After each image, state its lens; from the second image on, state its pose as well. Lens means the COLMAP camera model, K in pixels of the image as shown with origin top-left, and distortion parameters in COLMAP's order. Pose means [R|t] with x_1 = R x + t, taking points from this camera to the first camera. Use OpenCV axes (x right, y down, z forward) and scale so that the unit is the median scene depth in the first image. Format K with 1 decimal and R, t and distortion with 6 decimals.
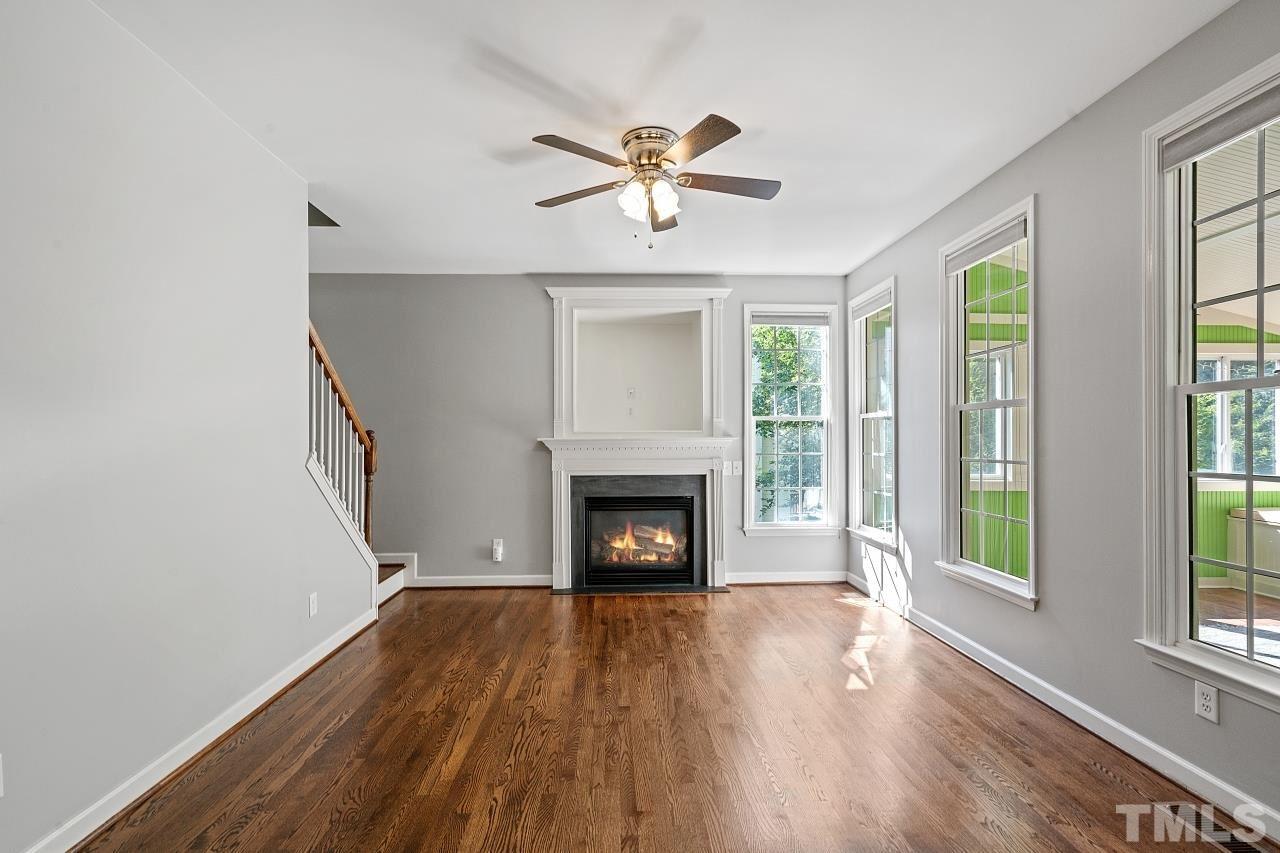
lens RADIAL K [[587.3, 0, 634.6], [0, 587.3, 443.8], [0, 0, 1]] dist [-0.005880, 0.004573]
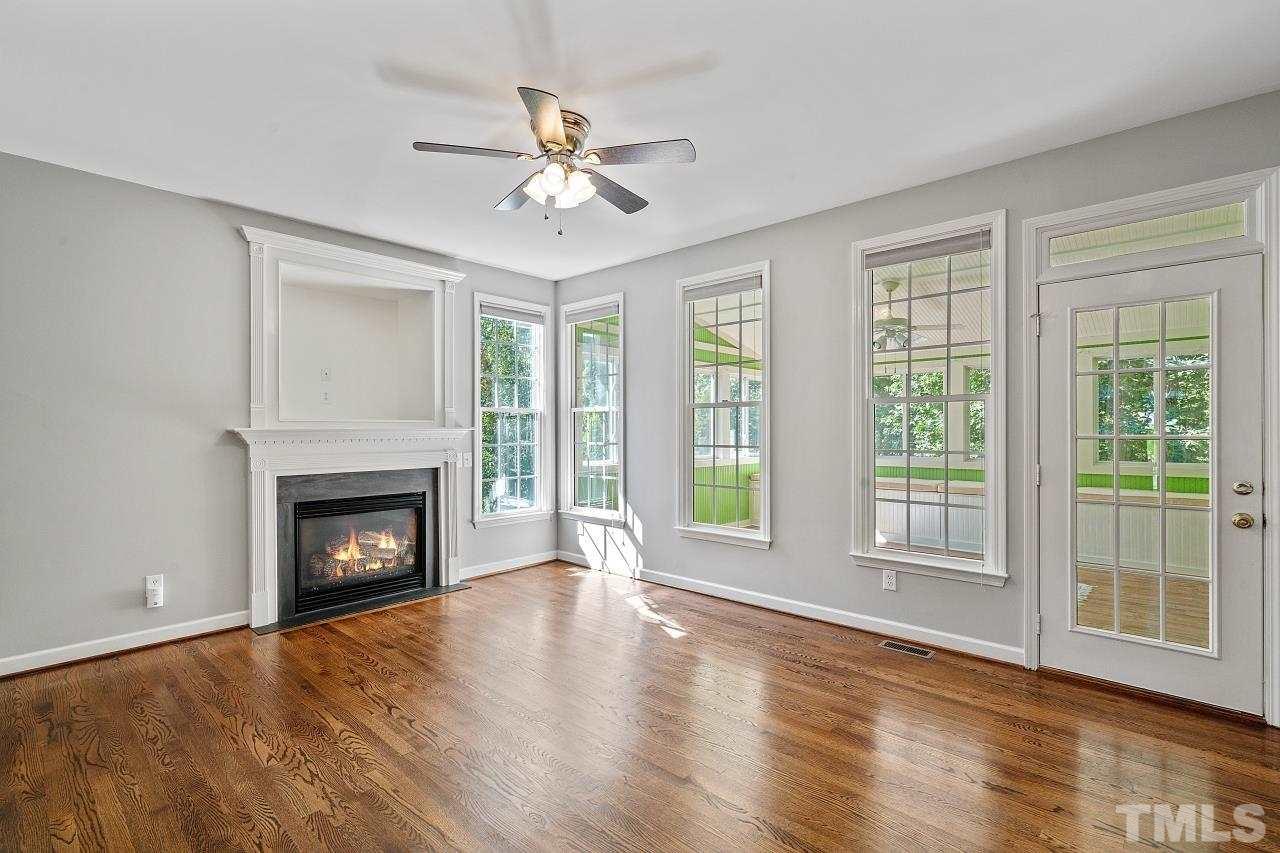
lens RADIAL K [[587.3, 0, 632.8], [0, 587.3, 432.5], [0, 0, 1]] dist [-0.005880, 0.004573]
pose [[0.707444, -0.000780, 0.706769, -0.327277], [0.003705, 0.999990, -0.002605, 0.000290], [-0.706759, 0.004462, 0.707440, 0.125005]]
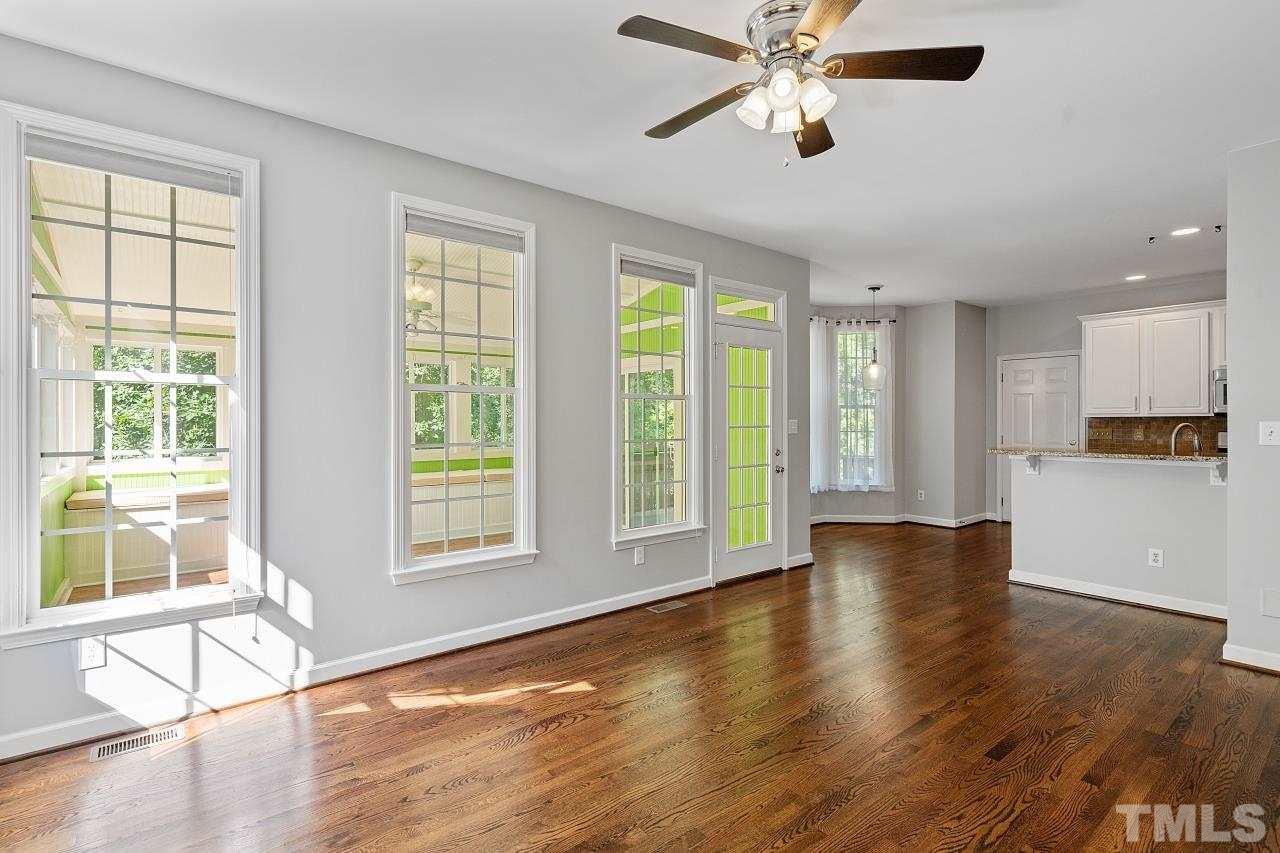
lens RADIAL K [[607.4, 0, 638.3], [0, 607.4, 428.3], [0, 0, 1]] dist [-0.003852, 0.003982]
pose [[-0.600464, -0.003411, 0.799645, -0.267986], [0.008486, 0.999907, 0.010638, -0.004453], [-0.799607, 0.013173, -0.600379, 0.911189]]
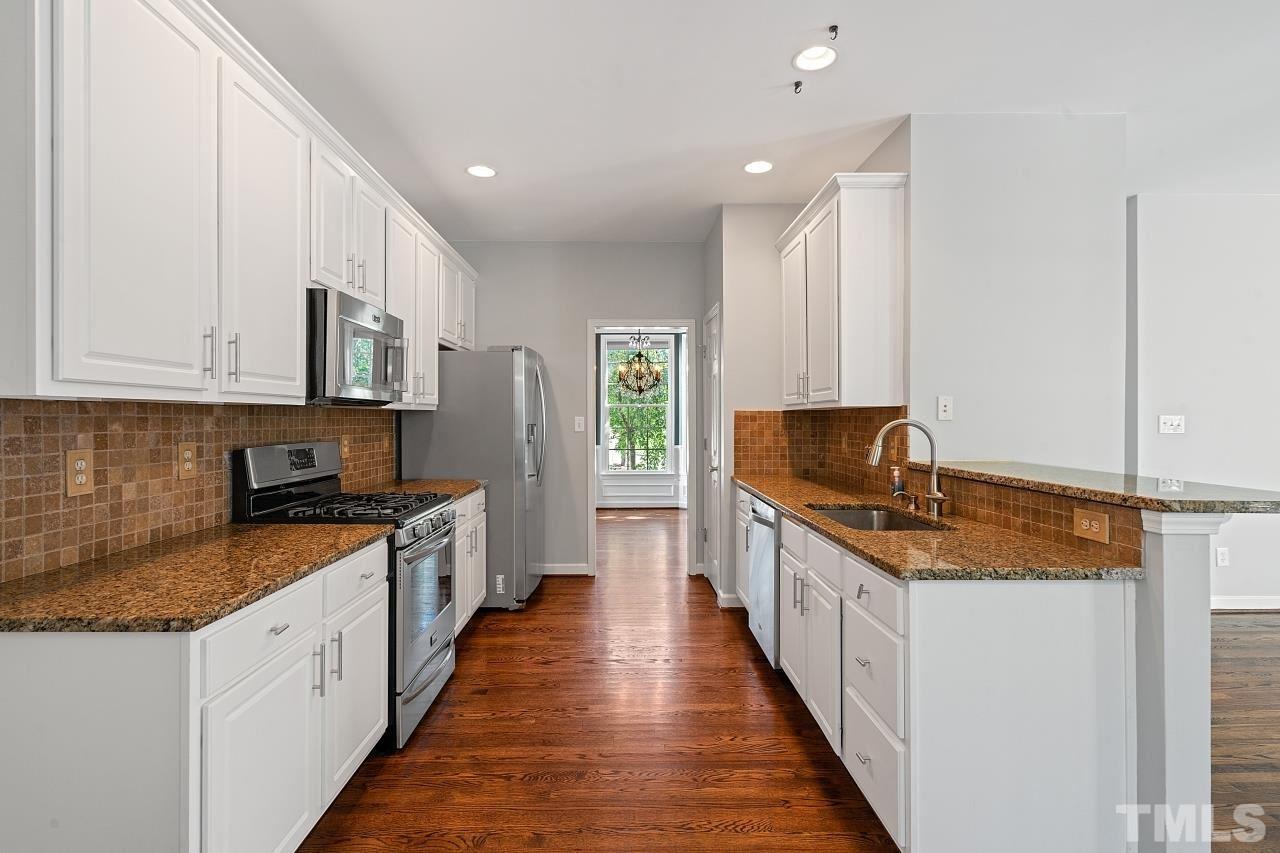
lens RADIAL K [[607.4, 0, 630.8], [0, 607.4, 422.7], [0, 0, 1]] dist [-0.003852, 0.003982]
pose [[-0.031633, 0.010571, -0.999444, 0.461558], [-0.001700, 0.999942, 0.010630, 0.001466], [0.999498, 0.002035, -0.031613, -0.435272]]
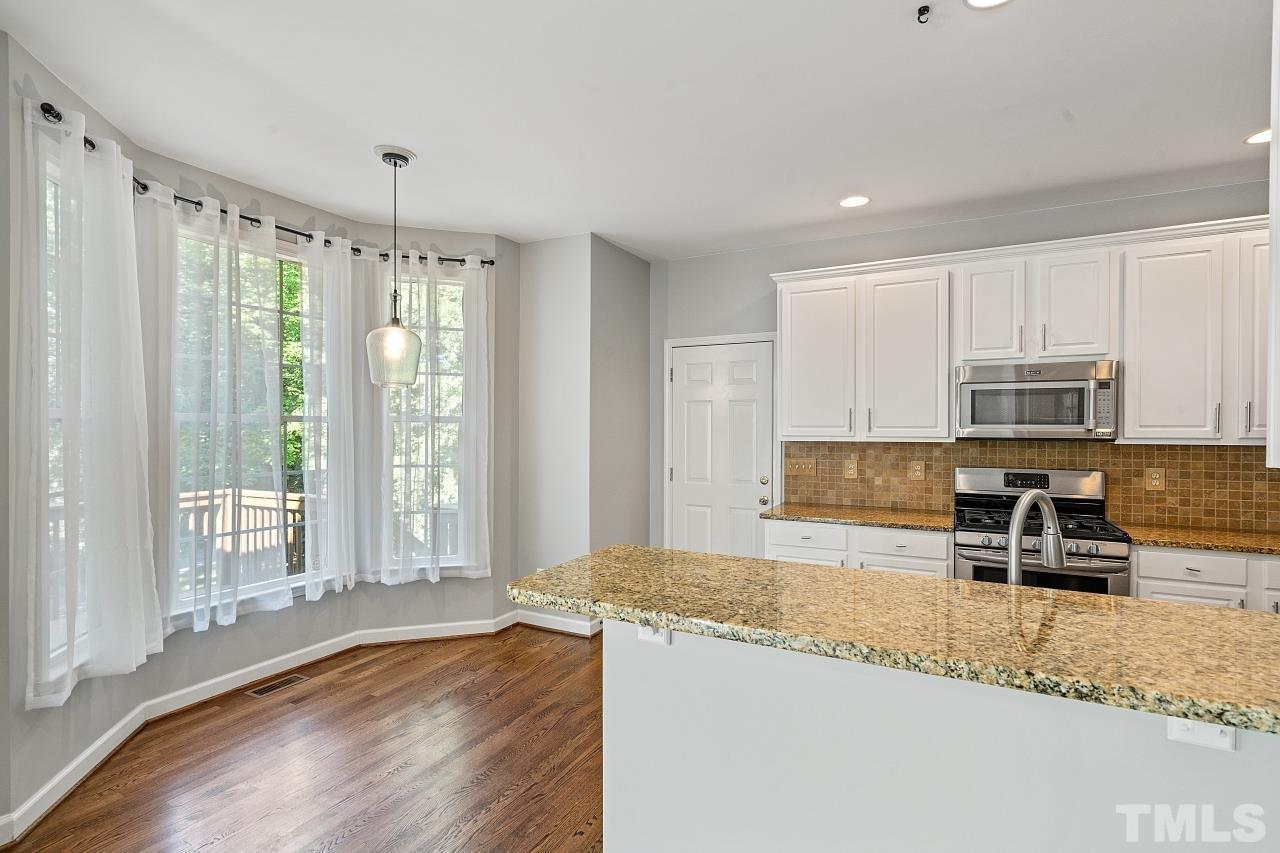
lens RADIAL K [[607.4, 0, 636.0], [0, 607.4, 436.2], [0, 0, 1]] dist [-0.003852, 0.003982]
pose [[-0.866632, -0.004918, 0.498924, -0.026069], [0.004011, 0.999850, 0.016823, -0.027458], [-0.498932, 0.016580, -0.866483, 0.119663]]
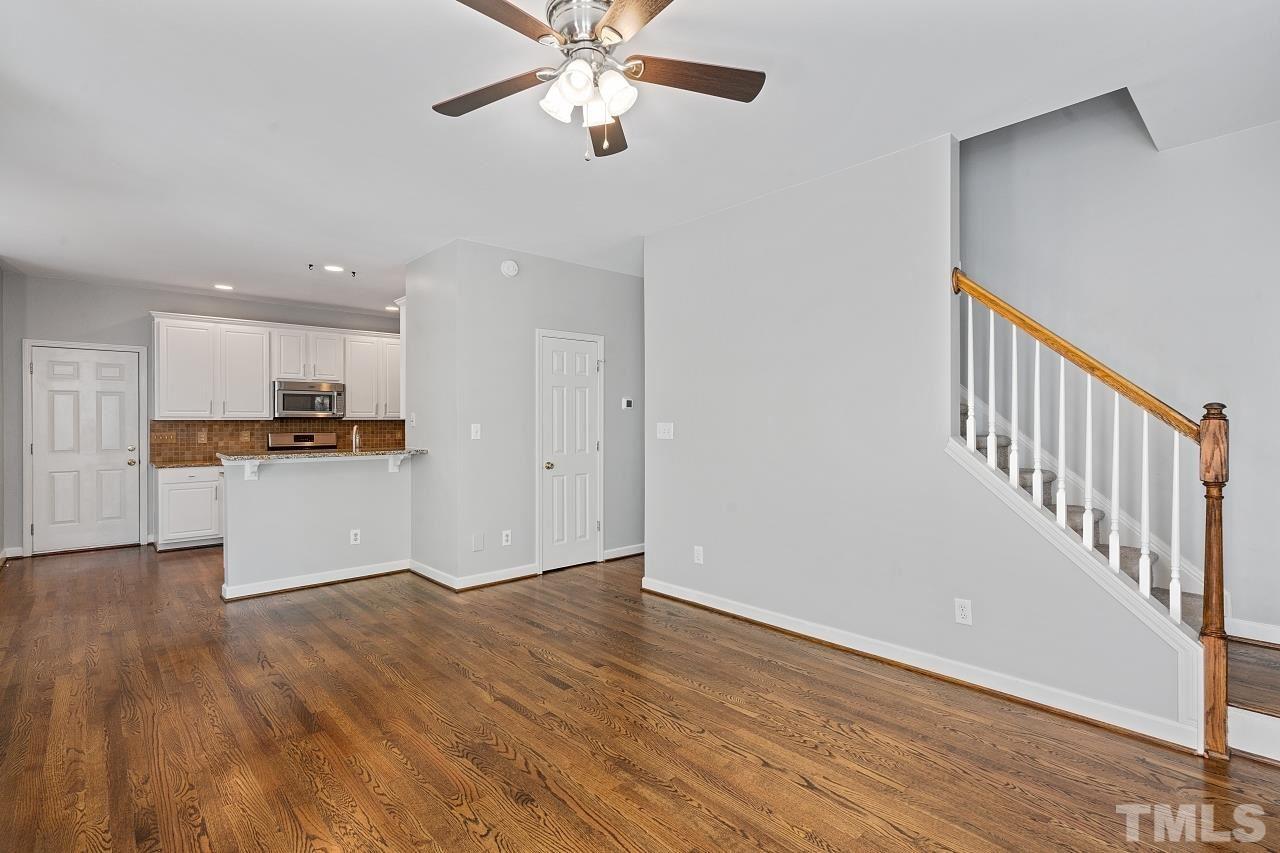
lens RADIAL K [[607.4, 0, 633.4], [0, 607.4, 423.4], [0, 0, 1]] dist [-0.003852, 0.003982]
pose [[-0.767411, 0.007191, -0.641115, 0.264674], [0.002150, 0.999960, 0.008642, -0.008226], [0.641152, 0.005254, -0.767396, 0.912560]]
